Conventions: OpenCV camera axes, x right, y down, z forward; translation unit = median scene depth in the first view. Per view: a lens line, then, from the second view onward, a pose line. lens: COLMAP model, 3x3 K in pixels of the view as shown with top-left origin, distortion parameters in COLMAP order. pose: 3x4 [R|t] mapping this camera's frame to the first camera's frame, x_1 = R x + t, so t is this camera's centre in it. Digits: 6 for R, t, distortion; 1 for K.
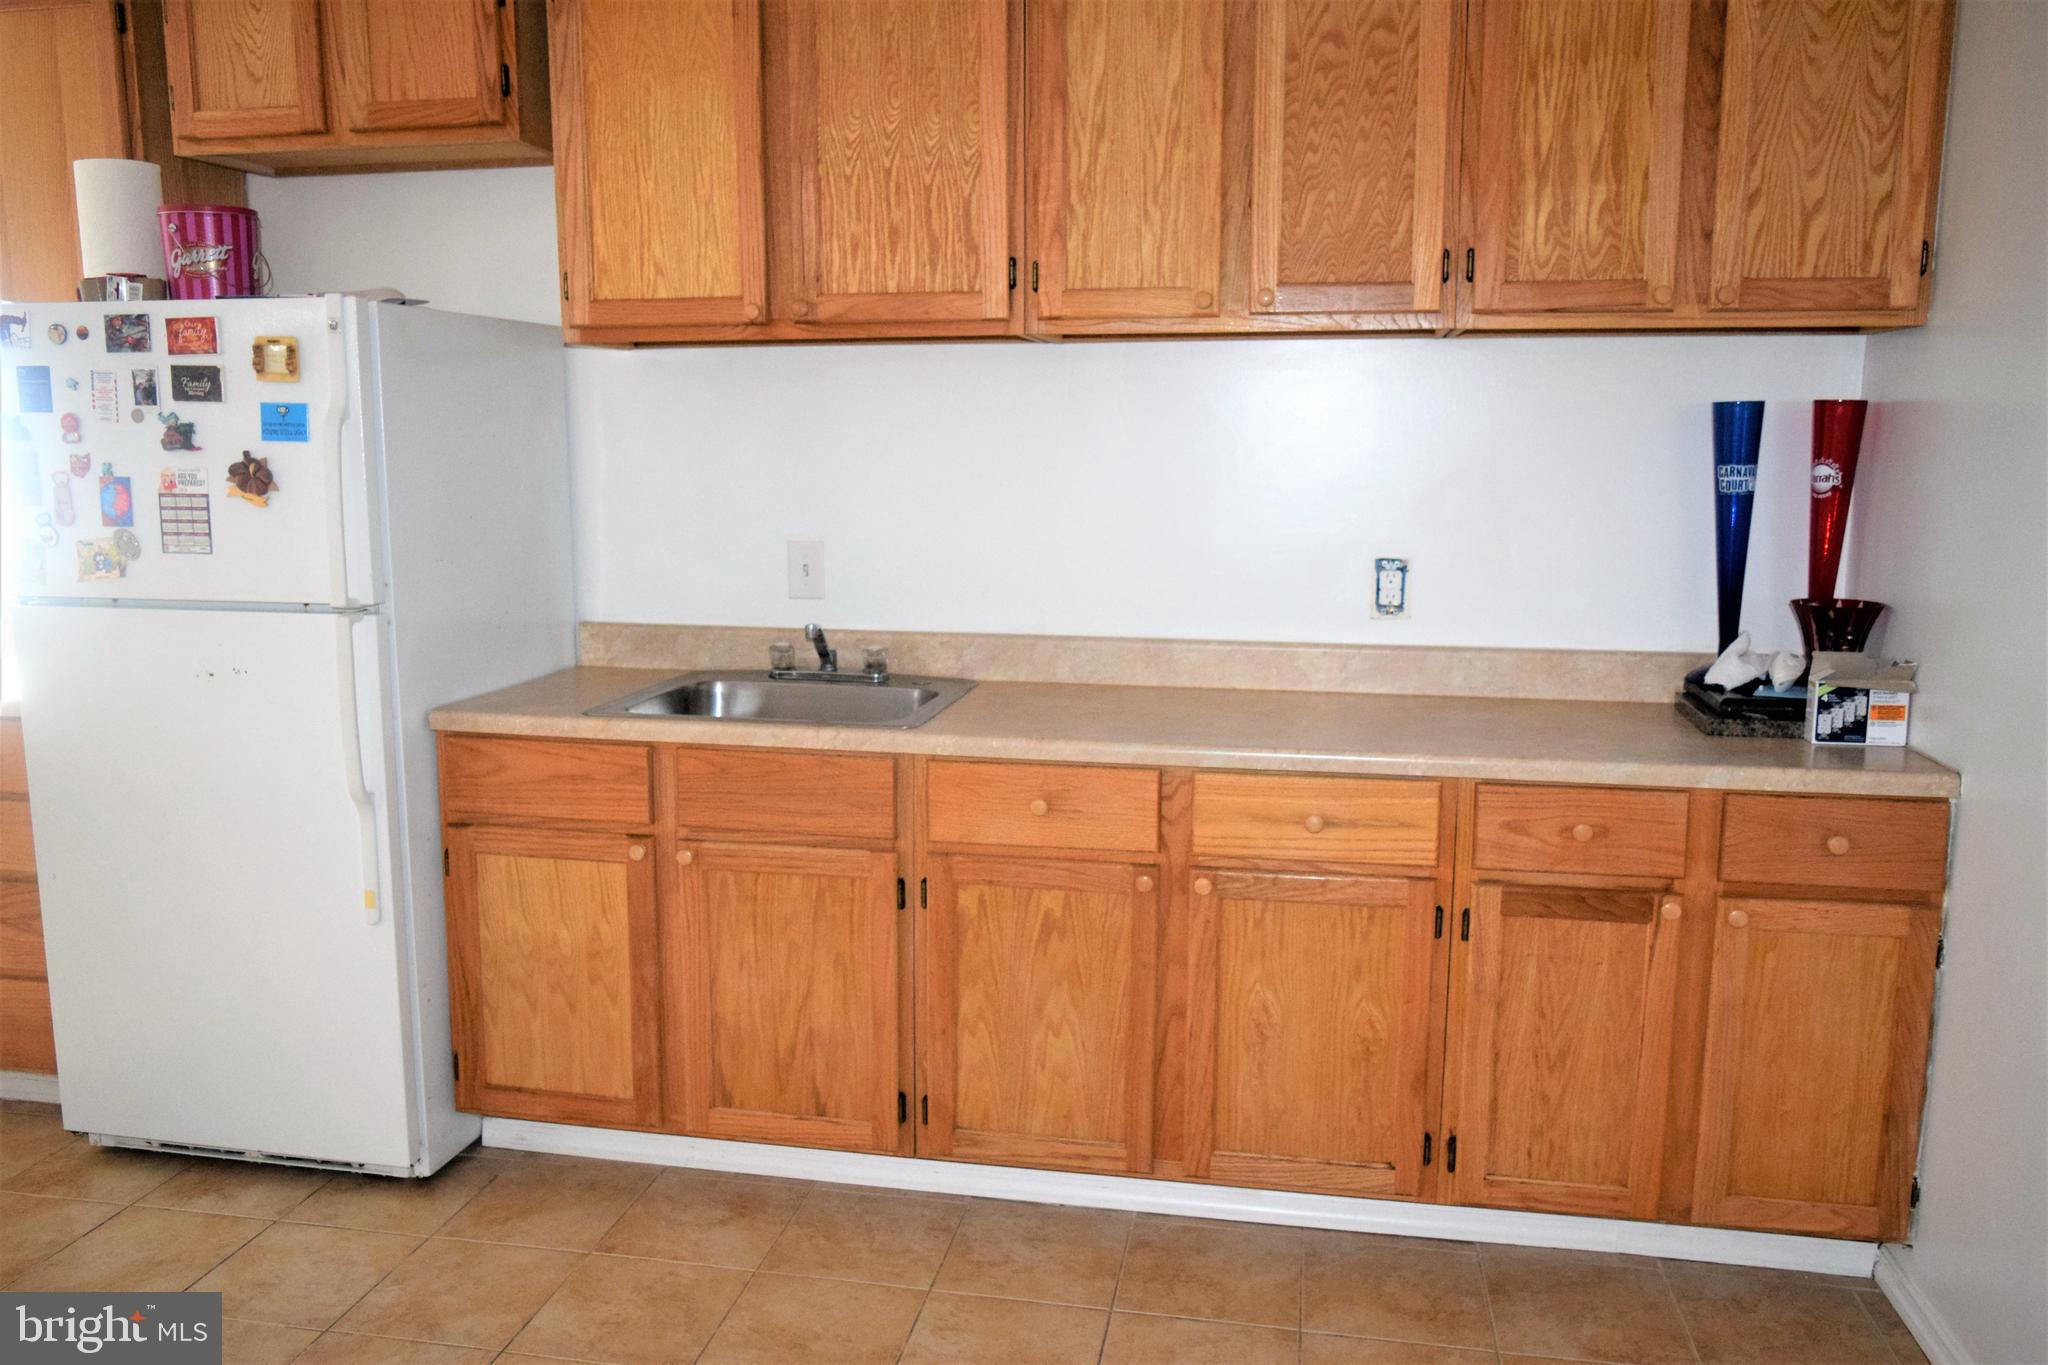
lens RADIAL K [[1570.7, 0, 1024.0], [0, 1570.7, 682.5], [0, 0, 1]] dist [-0.033044, 0.017470]
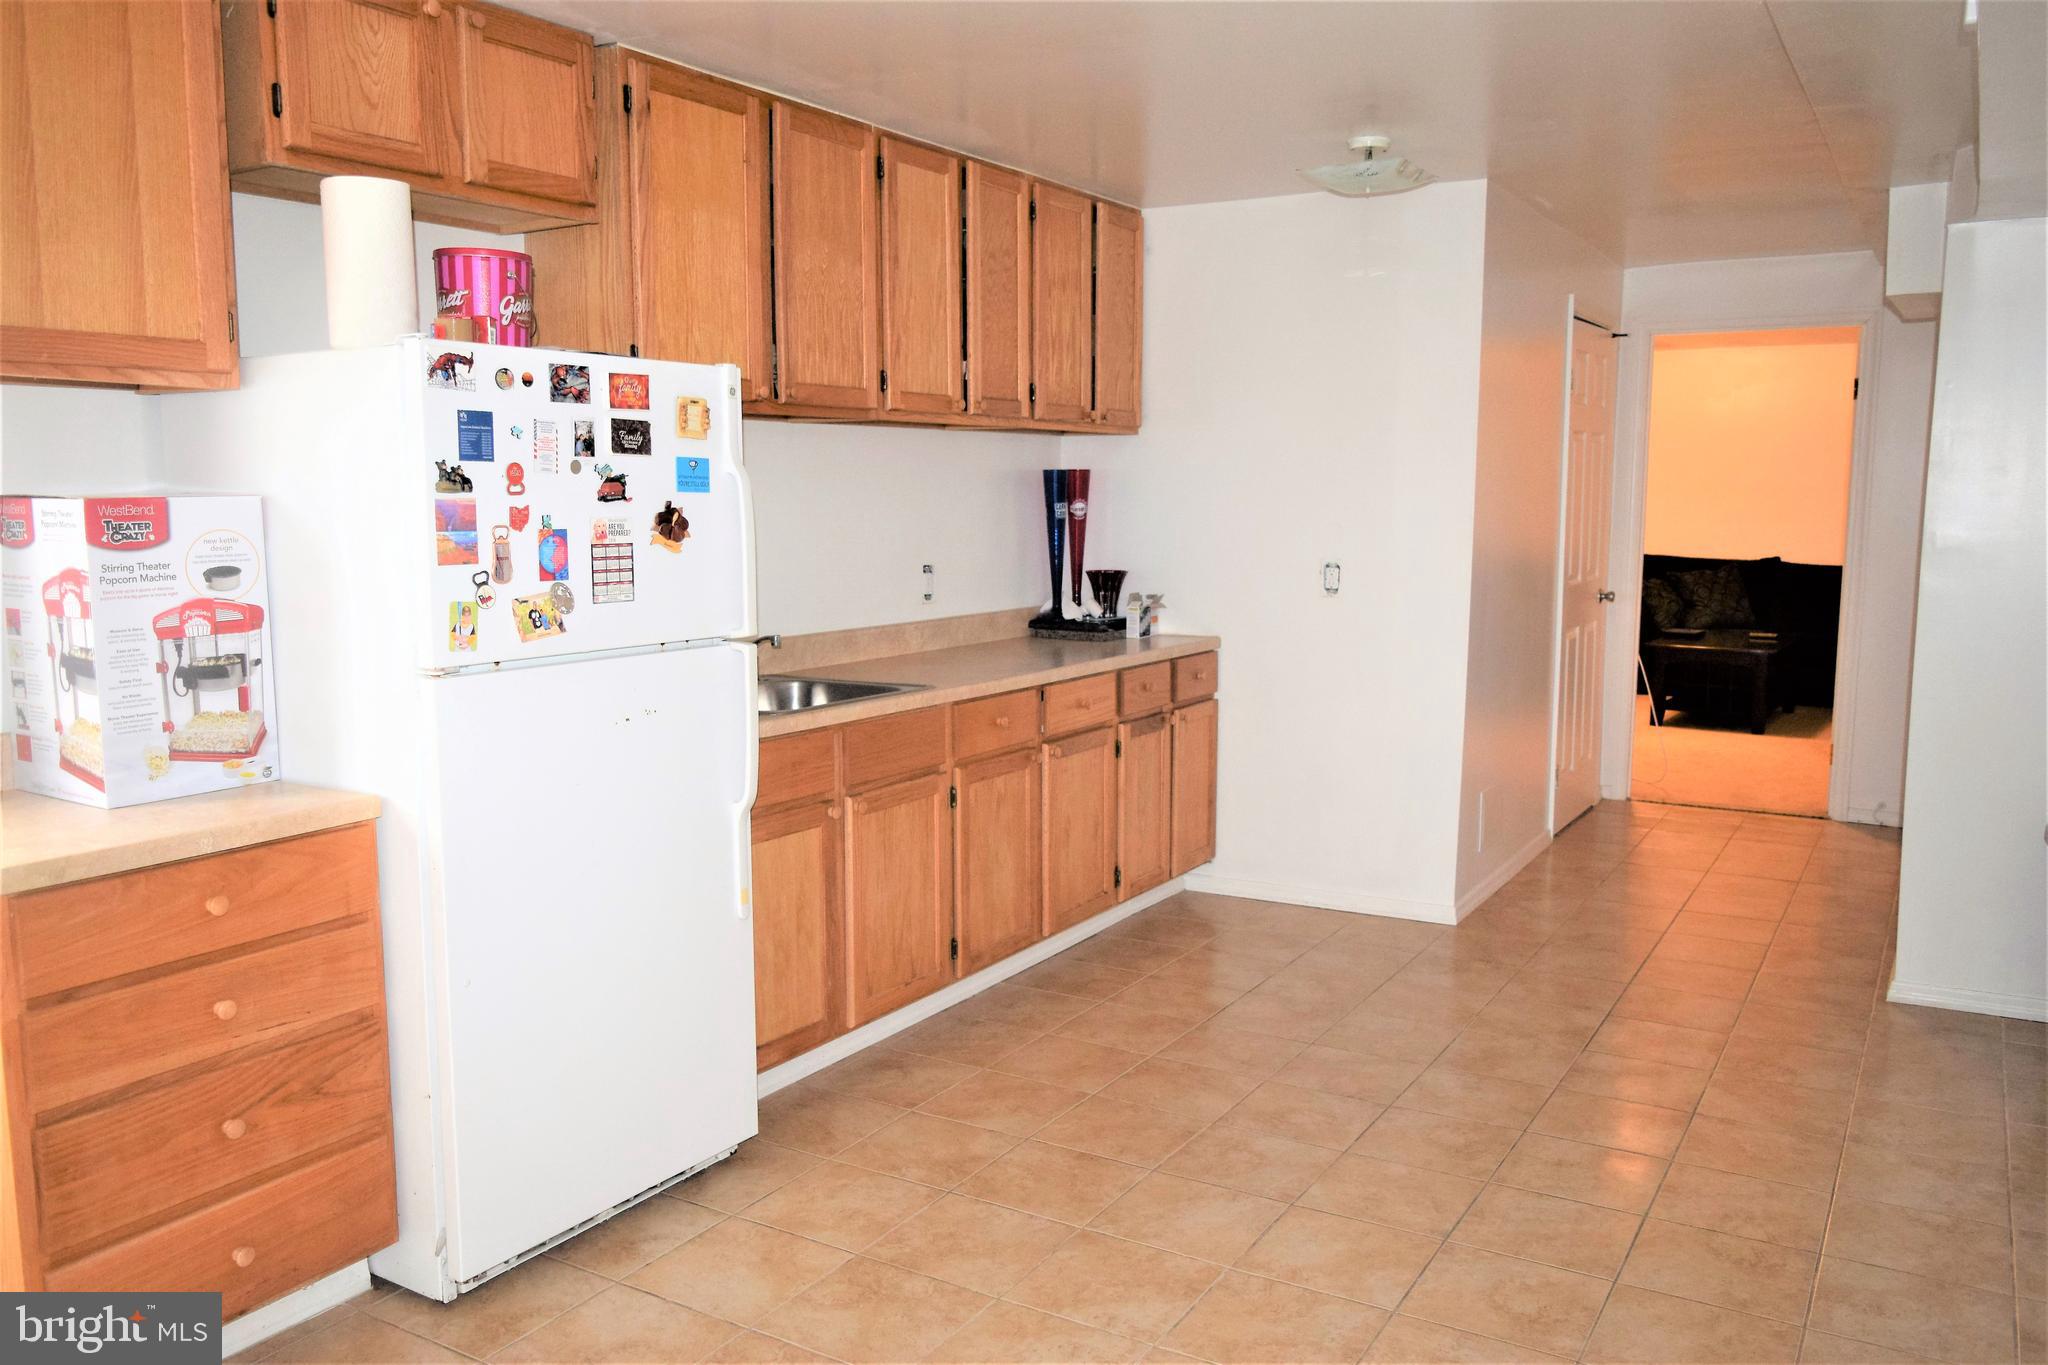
lens RADIAL K [[1570.7, 0, 1024.0], [0, 1570.7, 682.5], [0, 0, 1]] dist [-0.033044, 0.017470]
pose [[0.355484, -0.115067, 0.927573, -1.403460], [0.152738, 0.986205, 0.063805, -0.055943], [-0.922118, 0.118994, 0.368155, 0.385403]]
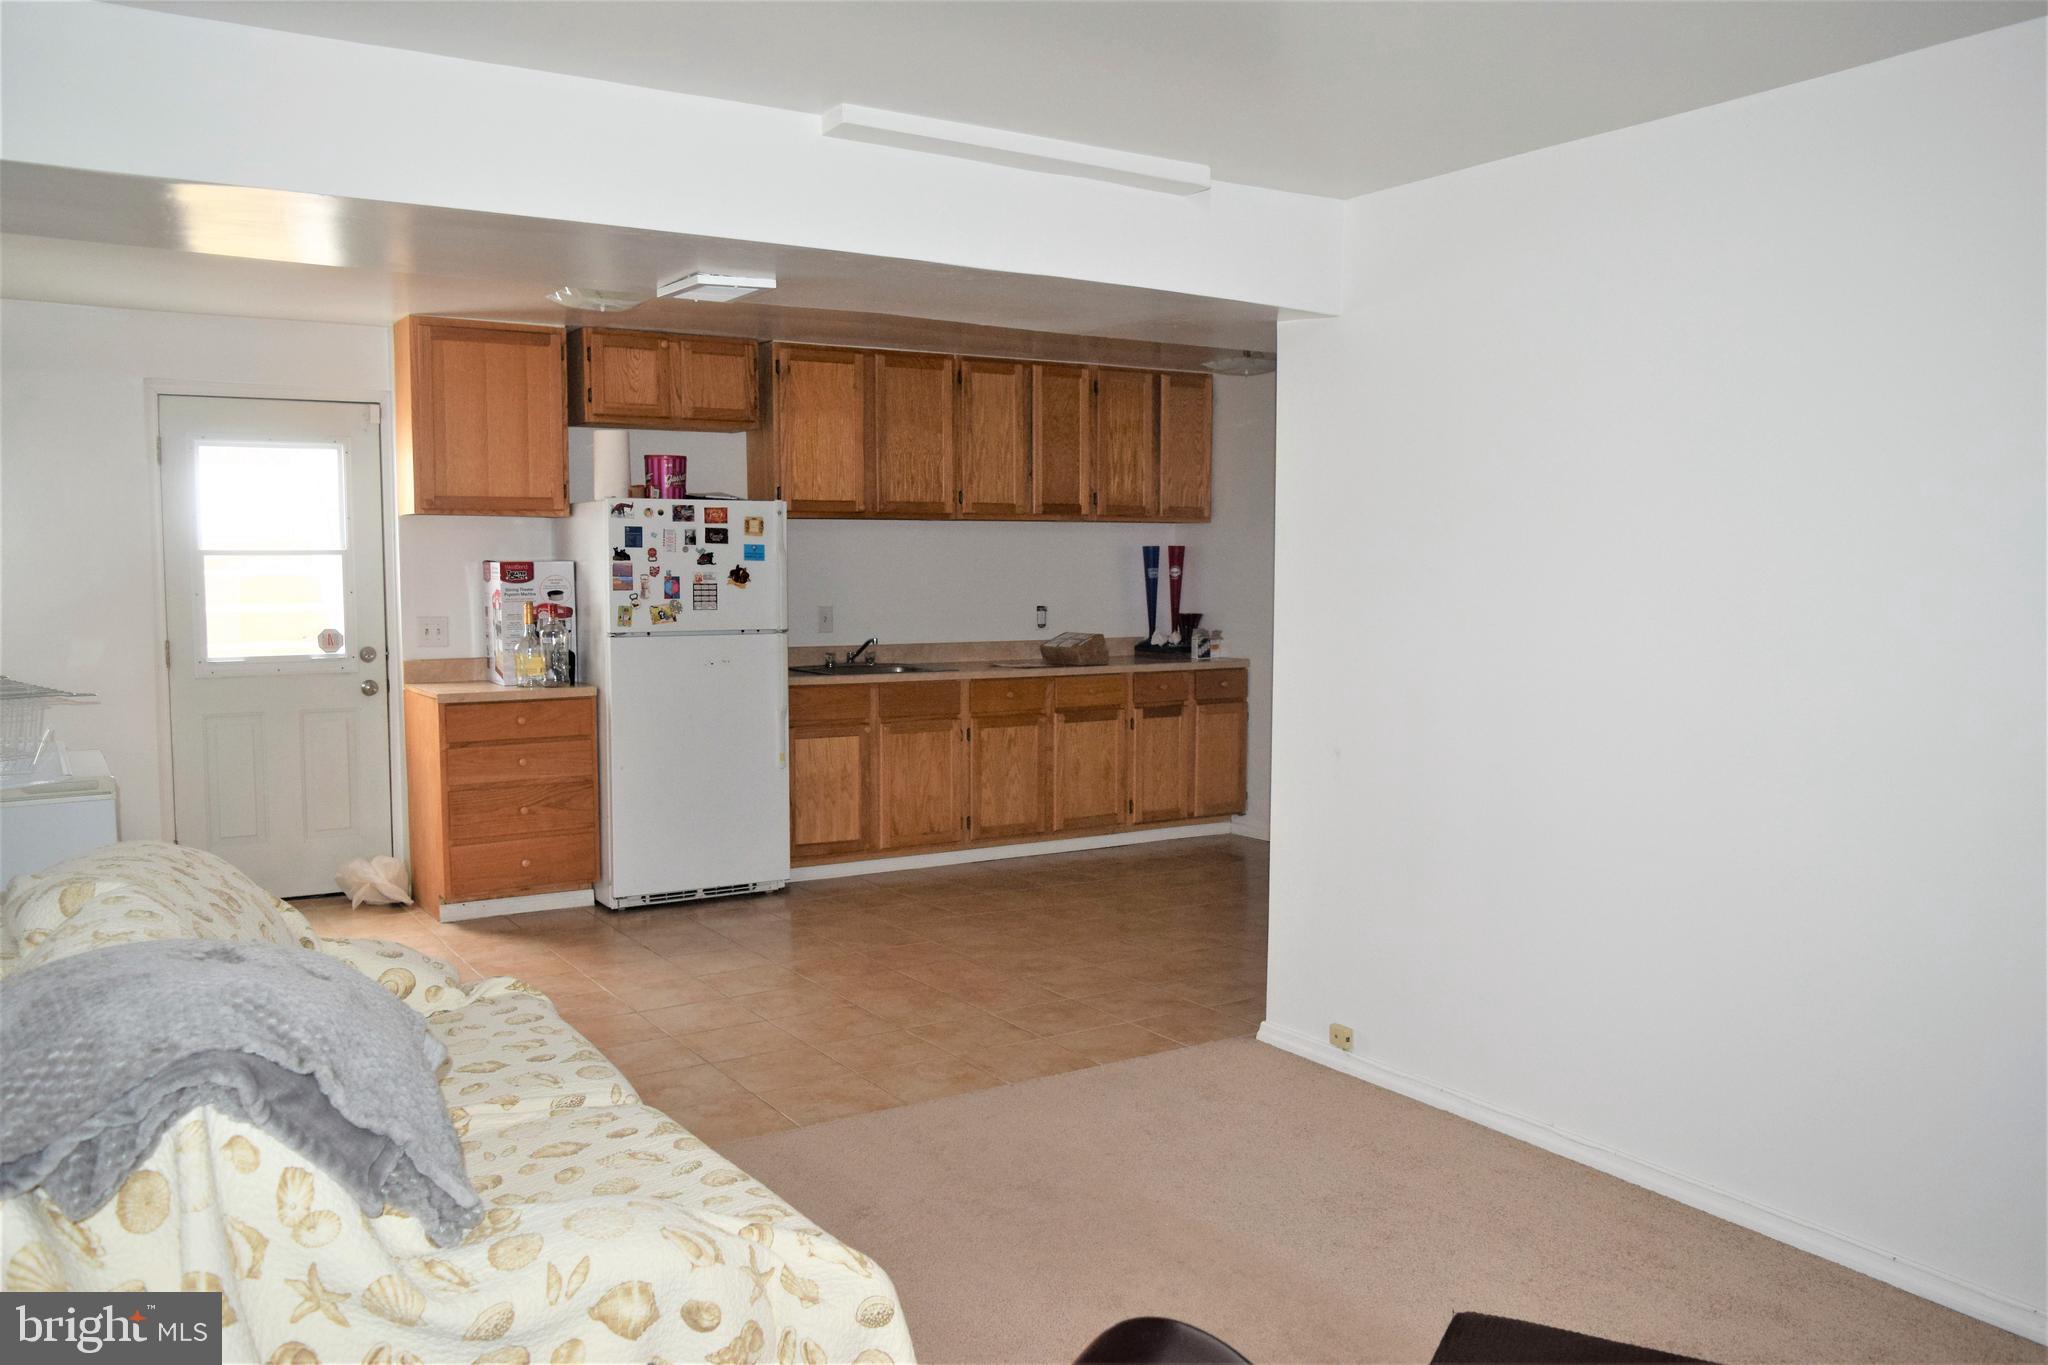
lens RADIAL K [[1570.7, 0, 1024.0], [0, 1570.7, 682.5], [0, 0, 1]] dist [-0.033044, 0.017470]
pose [[0.731865, -0.054517, 0.679266, -1.757376], [0.109896, 0.993190, -0.038693, 0.160948], [-0.672530, 0.102966, 0.732872, -0.969583]]
